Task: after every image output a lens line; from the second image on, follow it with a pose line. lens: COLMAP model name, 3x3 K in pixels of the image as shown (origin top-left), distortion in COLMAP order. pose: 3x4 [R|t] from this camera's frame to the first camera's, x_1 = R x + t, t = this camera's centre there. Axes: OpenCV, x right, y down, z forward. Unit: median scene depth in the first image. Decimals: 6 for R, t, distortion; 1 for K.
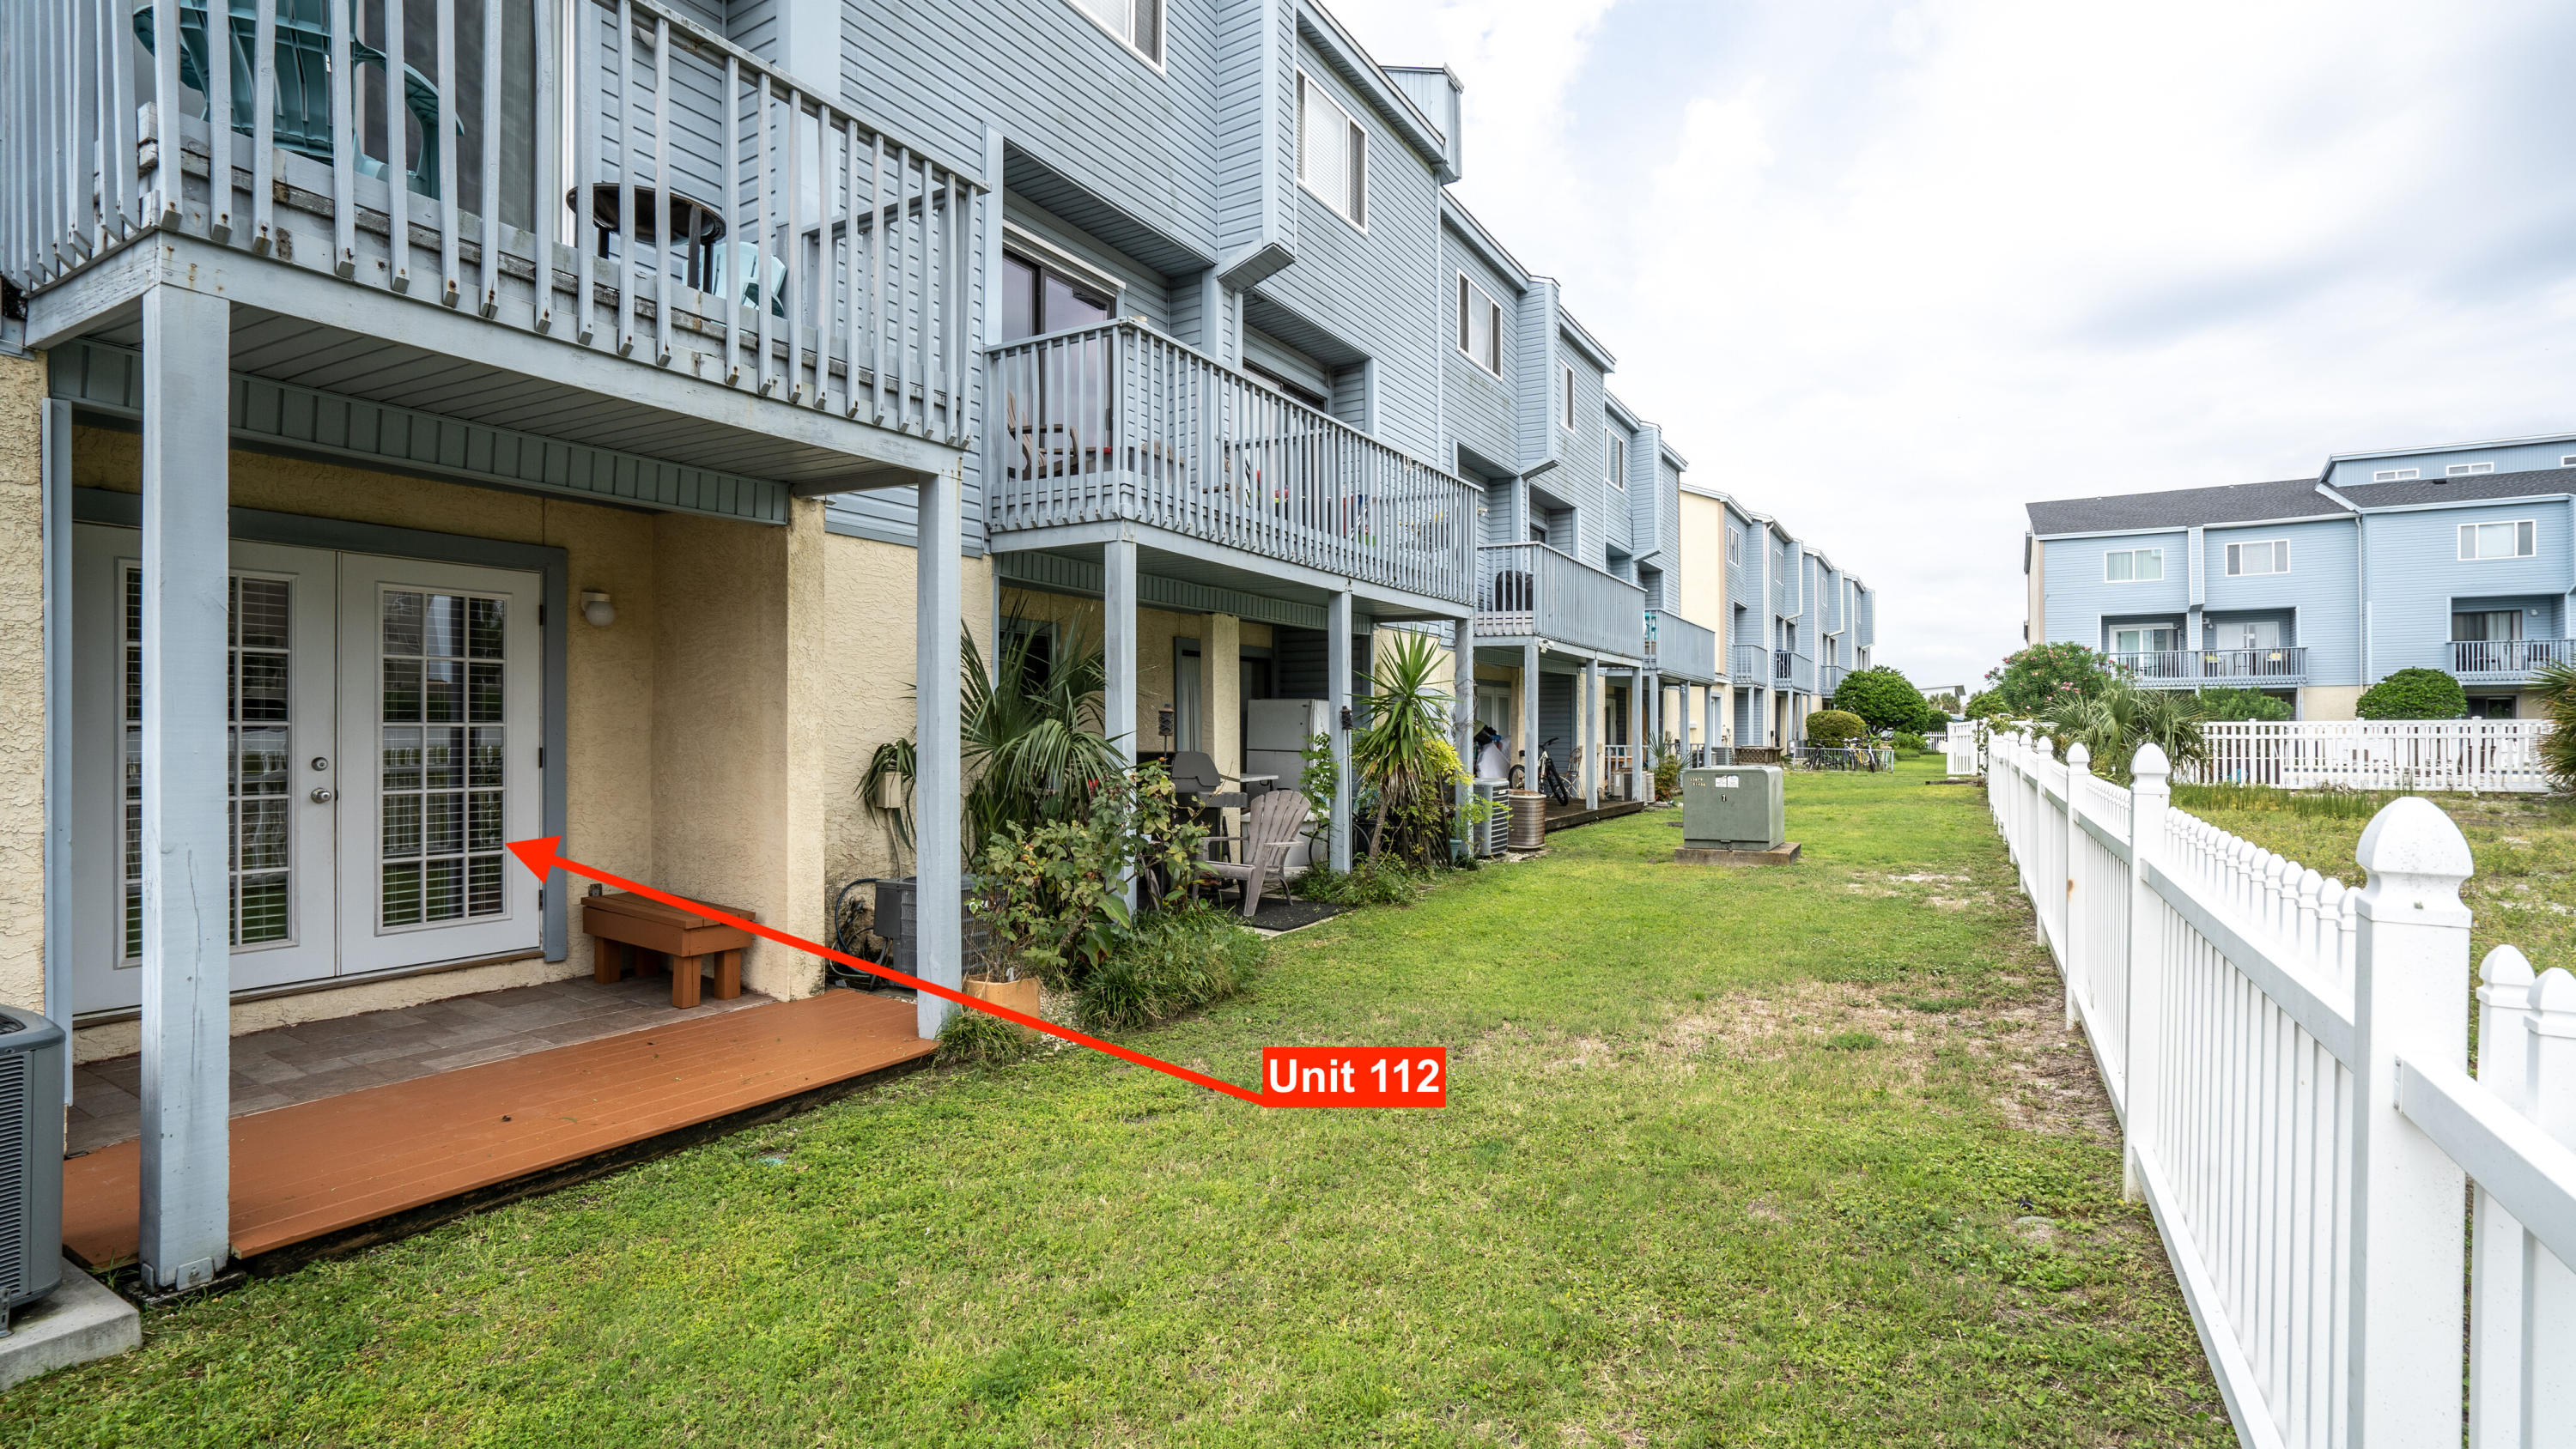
lens RADIAL K [[1192.4, 0, 1287.4], [0, 1192.4, 727.8], [0, 0, 1]] dist [-0.051202, 0.024854]
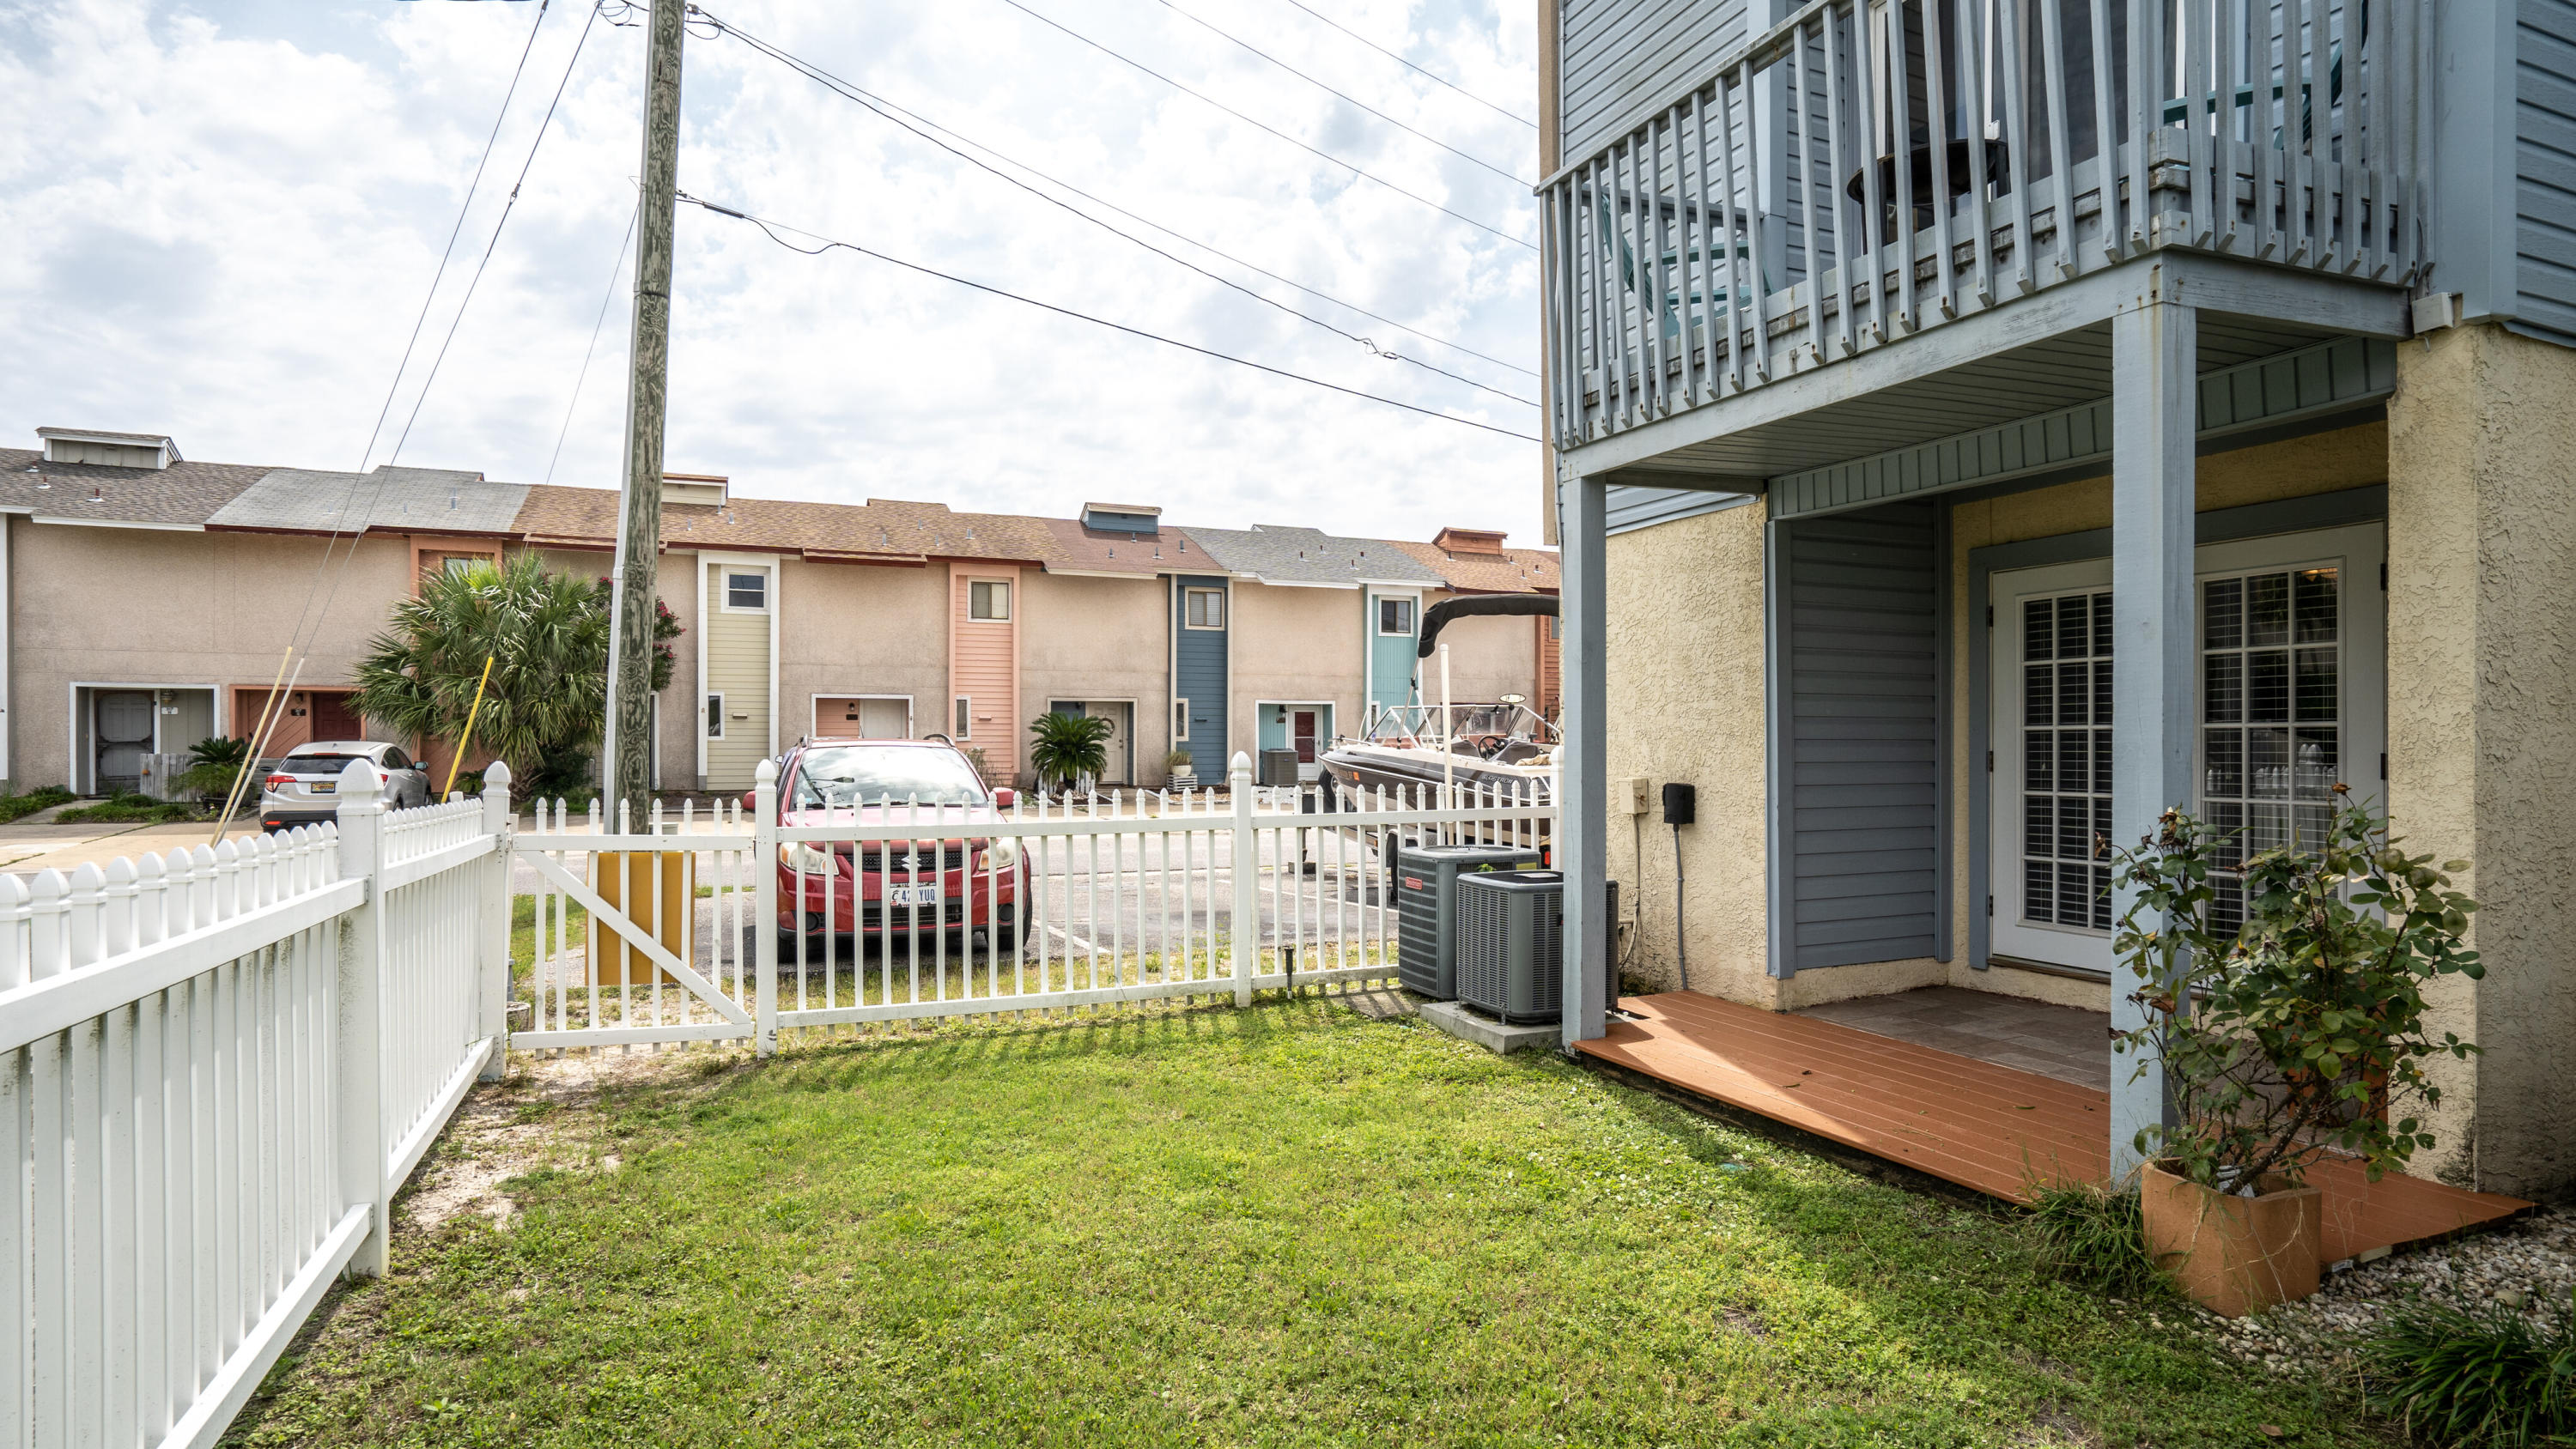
lens RADIAL K [[1357.5, 0, 1294.8], [0, 1357.5, 749.2], [0, 0, 1]] dist [0.018897, 0.000524]
pose [[-0.586445, 0.003702, -0.809981, 0.508687], [0.003736, 0.999991, 0.001865, 0.010751], [0.809980, -0.001932, -0.586454, 1.000647]]
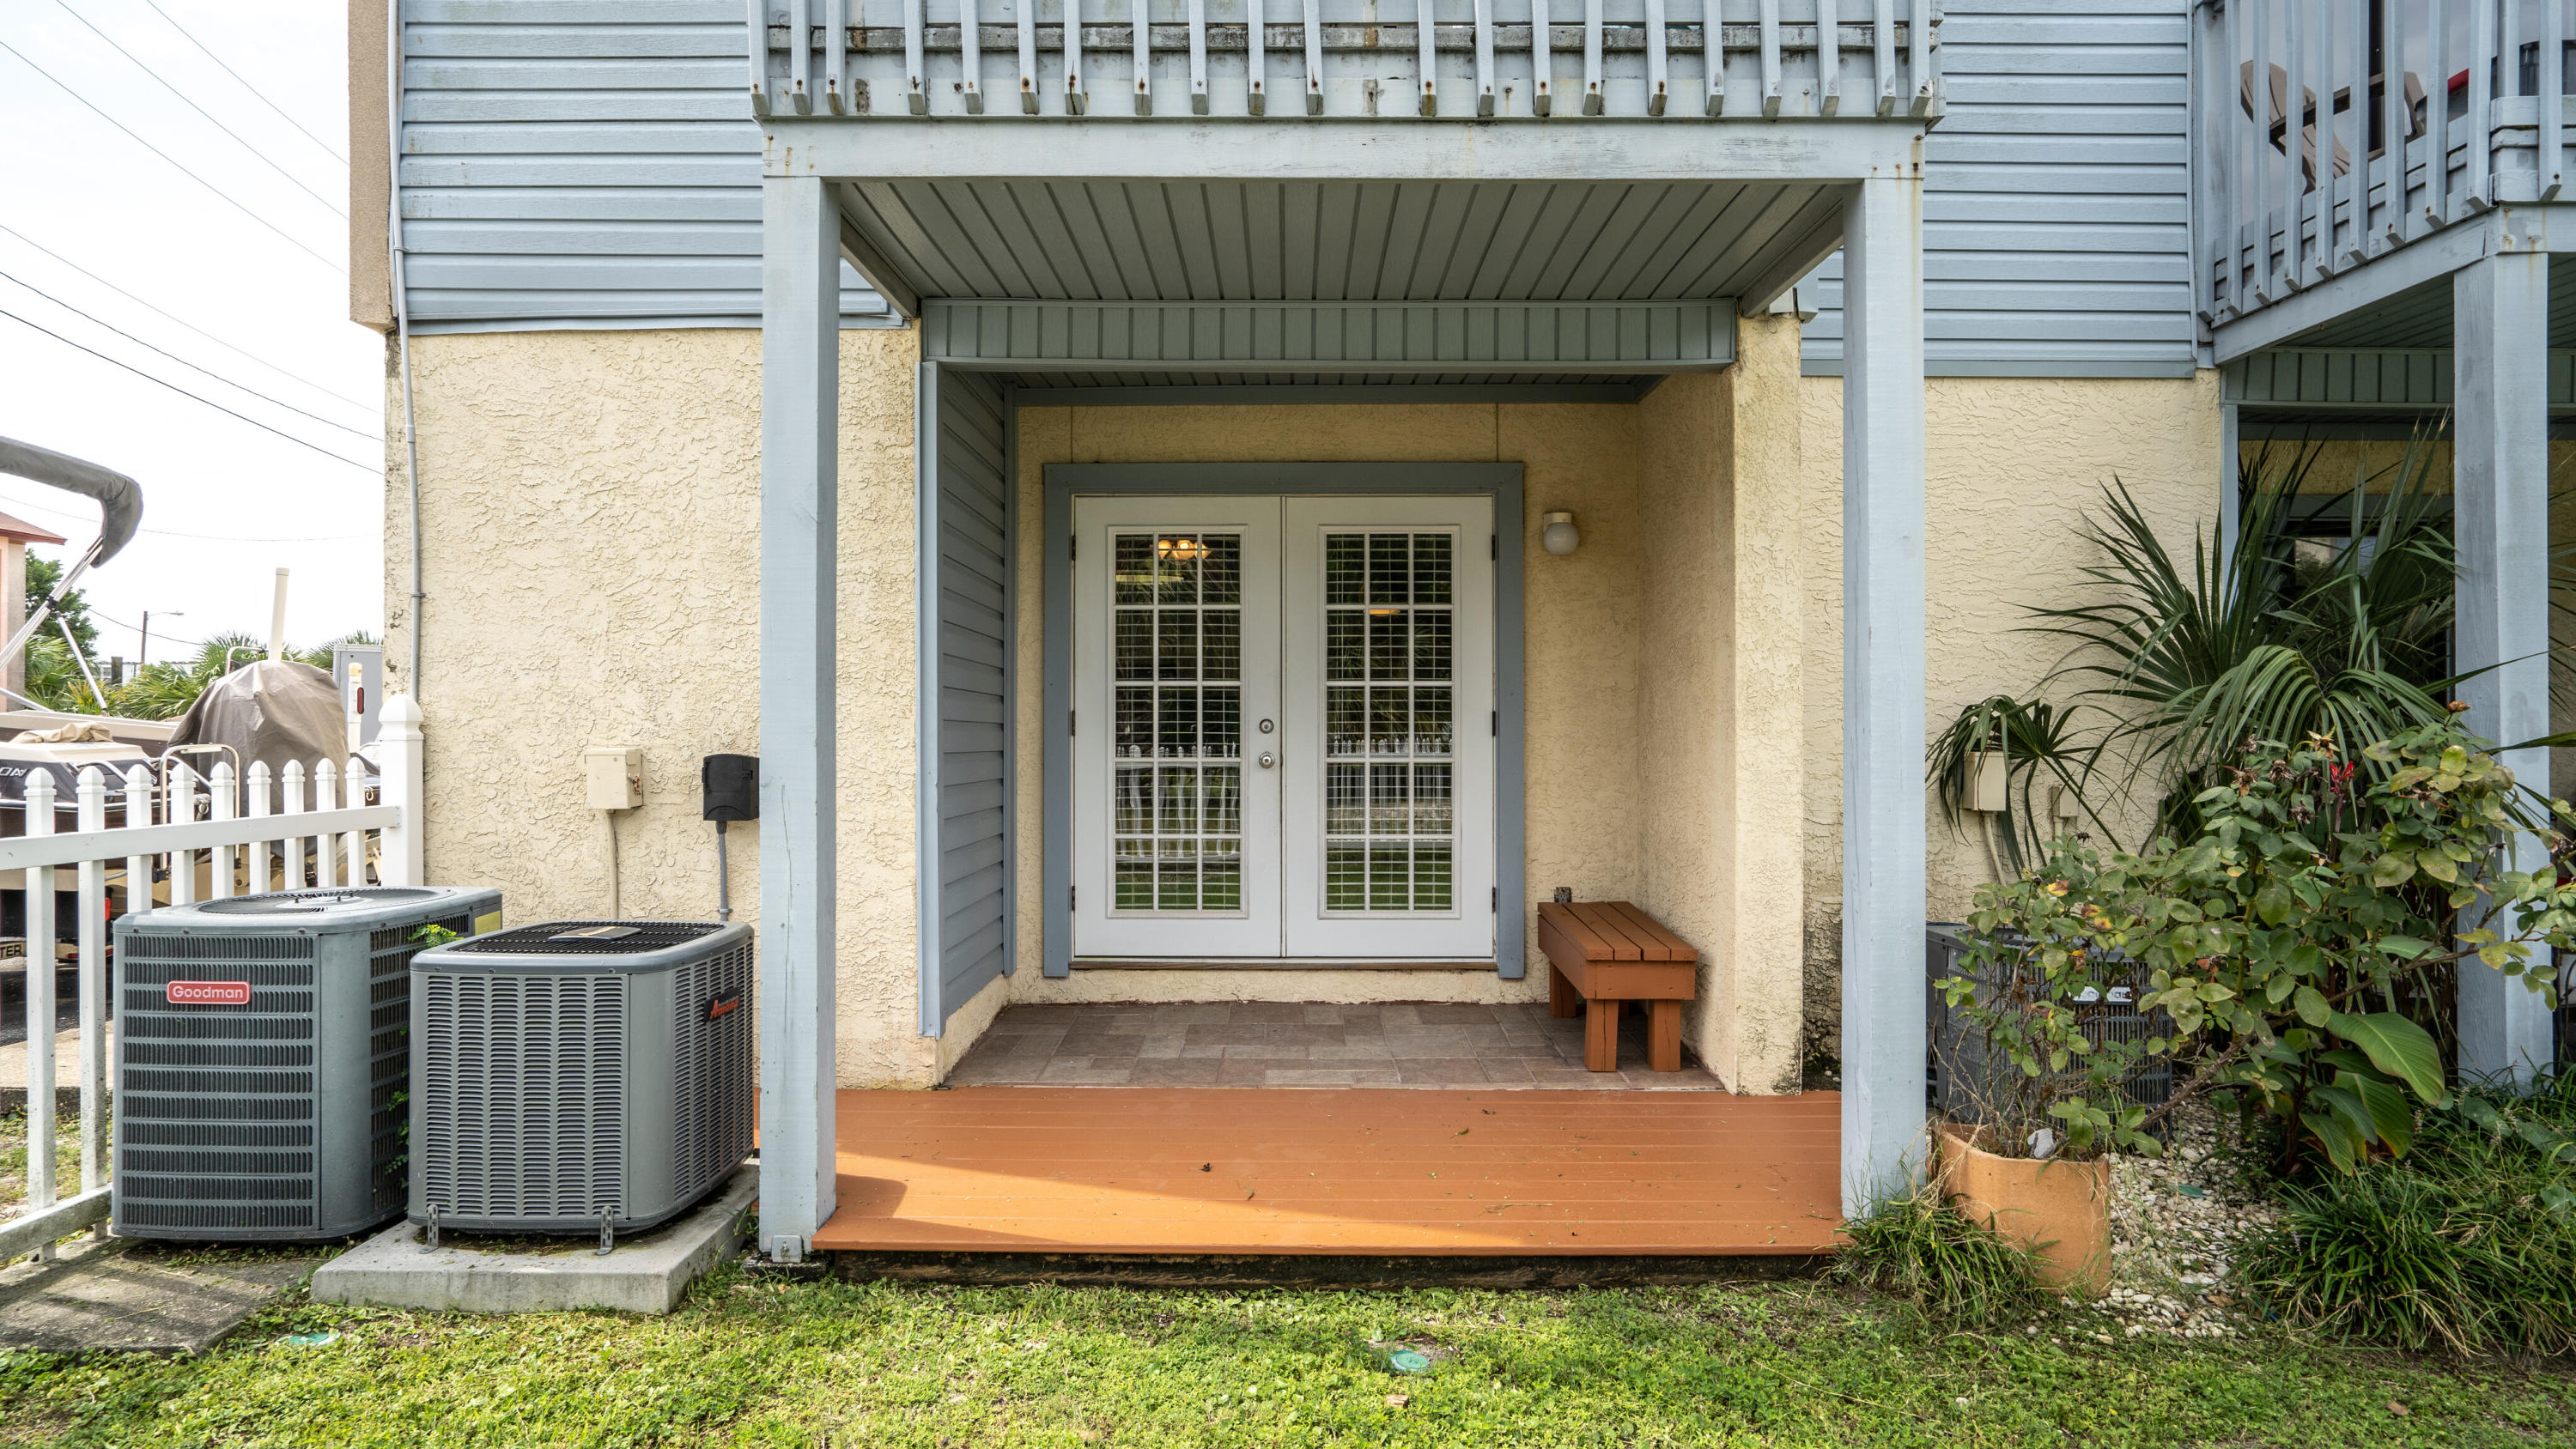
lens RADIAL K [[1310.7, 0, 1280.4], [0, 1310.7, 728.8], [0, 0, 1]] dist [-0.036133, 0.025788]
pose [[0.500997, -0.007441, -0.865417, 0.075425], [0.001445, 0.999969, -0.007762, 0.037669], [0.865448, 0.002638, 0.500992, 0.443114]]
